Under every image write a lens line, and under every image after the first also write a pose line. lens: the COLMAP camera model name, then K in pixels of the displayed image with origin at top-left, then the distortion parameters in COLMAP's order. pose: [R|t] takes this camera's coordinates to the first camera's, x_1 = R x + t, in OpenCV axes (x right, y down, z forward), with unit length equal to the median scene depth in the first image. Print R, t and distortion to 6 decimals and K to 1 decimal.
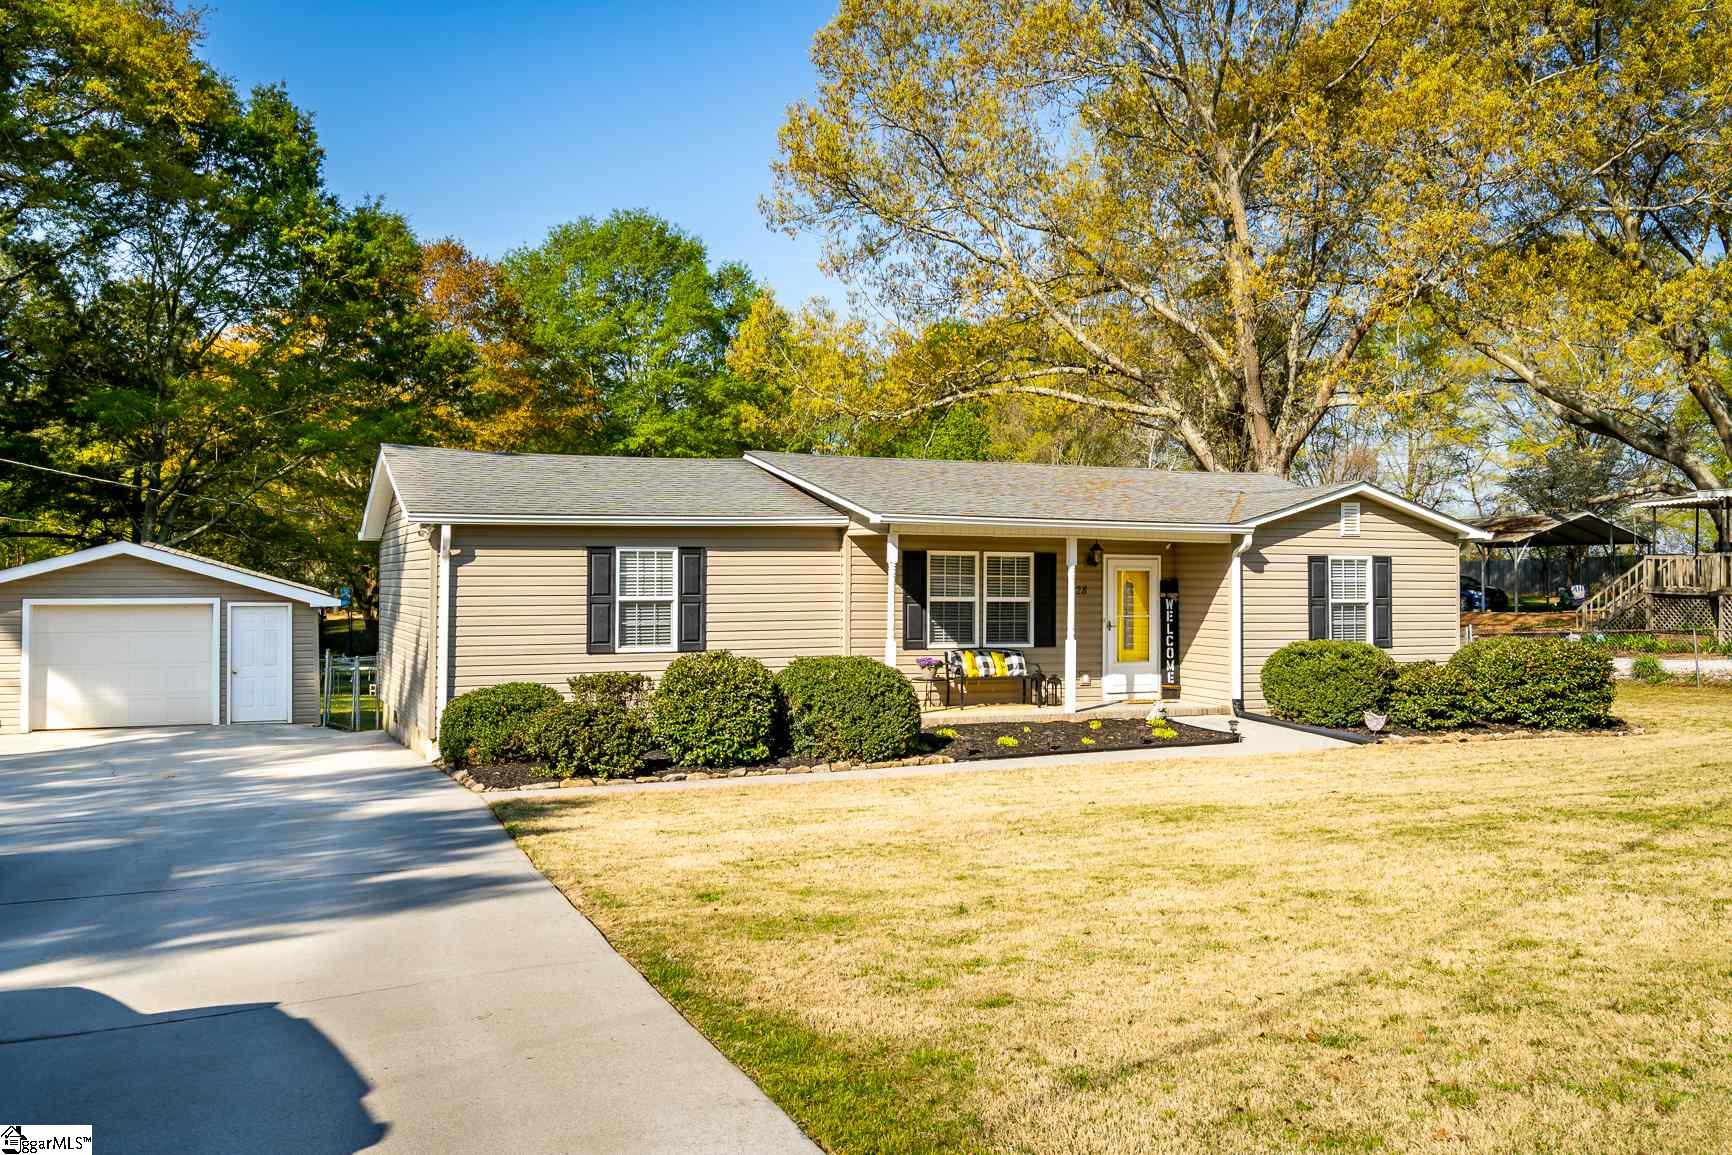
lens RADIAL K [[1415.1, 0, 877.7], [0, 1415.1, 571.6], [0, 0, 1]] dist [0.009272, 0.005859]
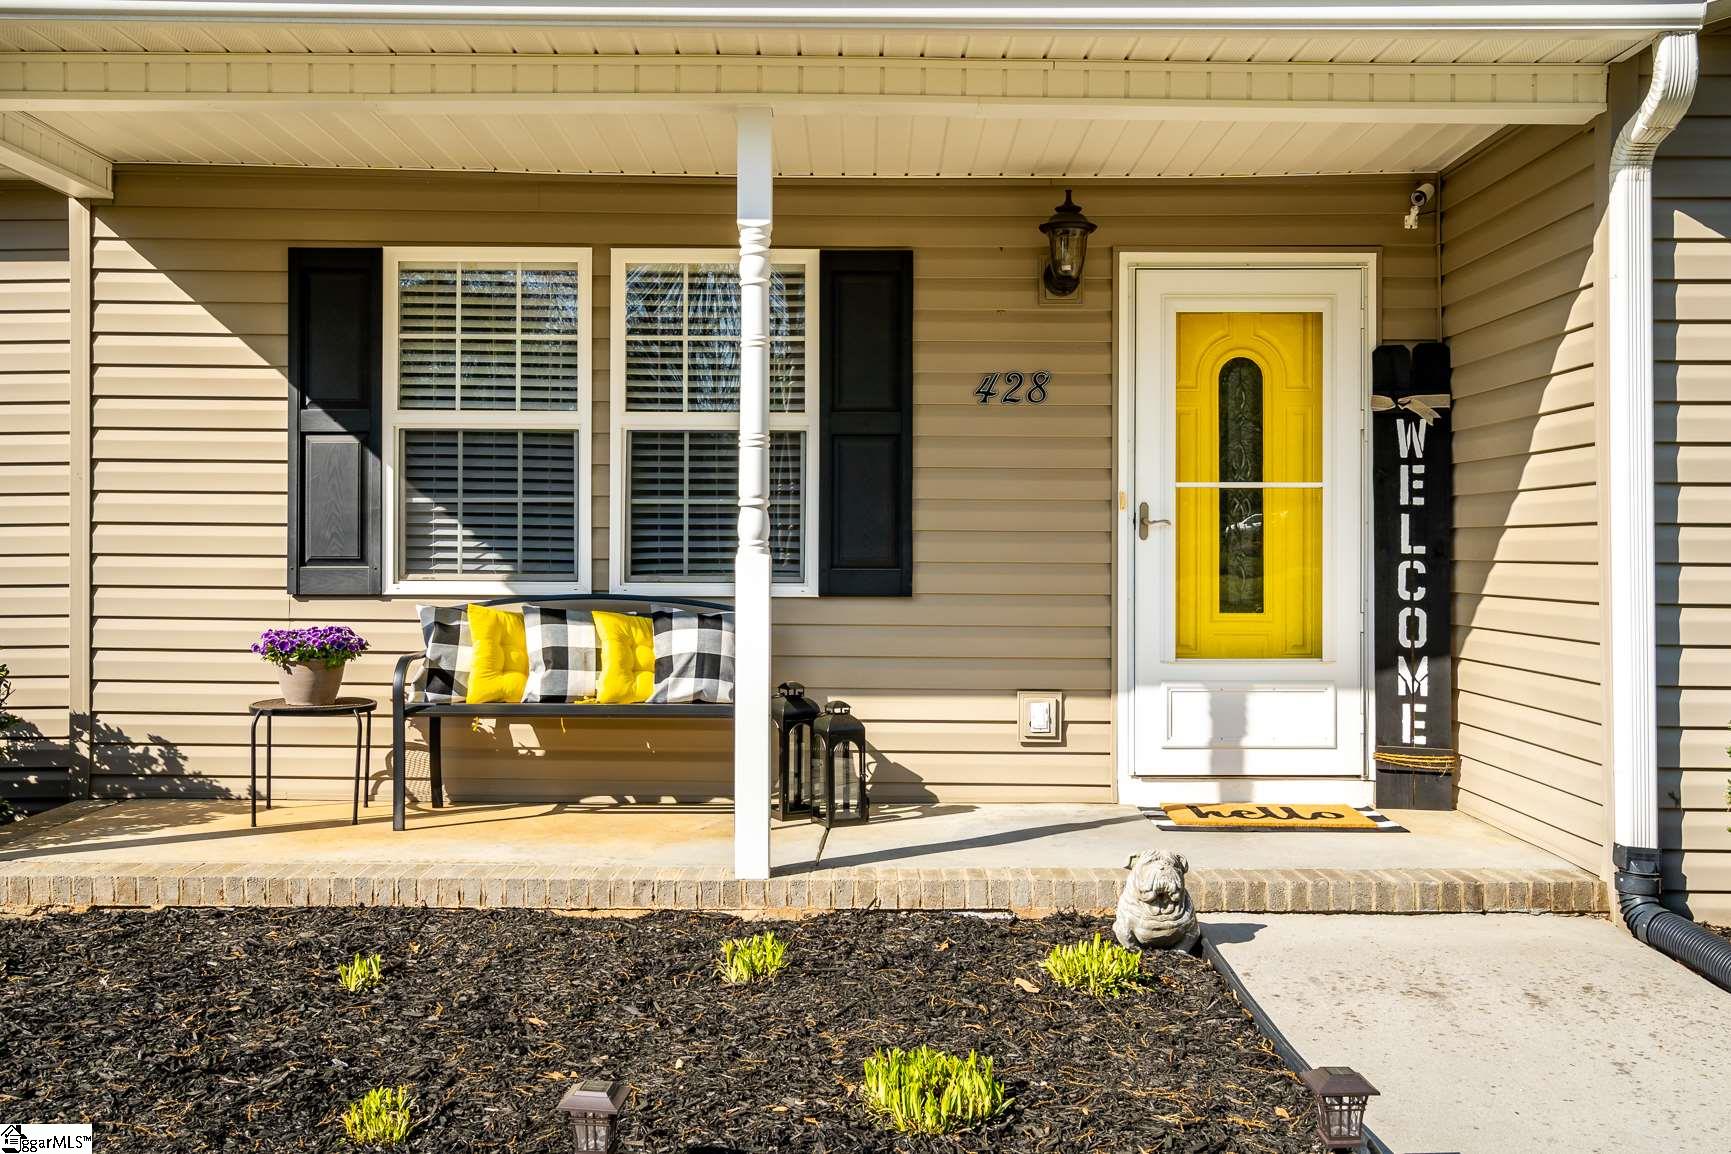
lens RADIAL K [[1499.9, 0, 889.3], [0, 1499.9, 548.7], [0, 0, 1]] dist [0.003350, -0.000636]
pose [[0.914448, -0.008886, -0.404606, 0.243266], [0.006607, 0.999953, -0.007028, 0.047099], [0.404649, 0.003754, 0.914464, 0.754441]]
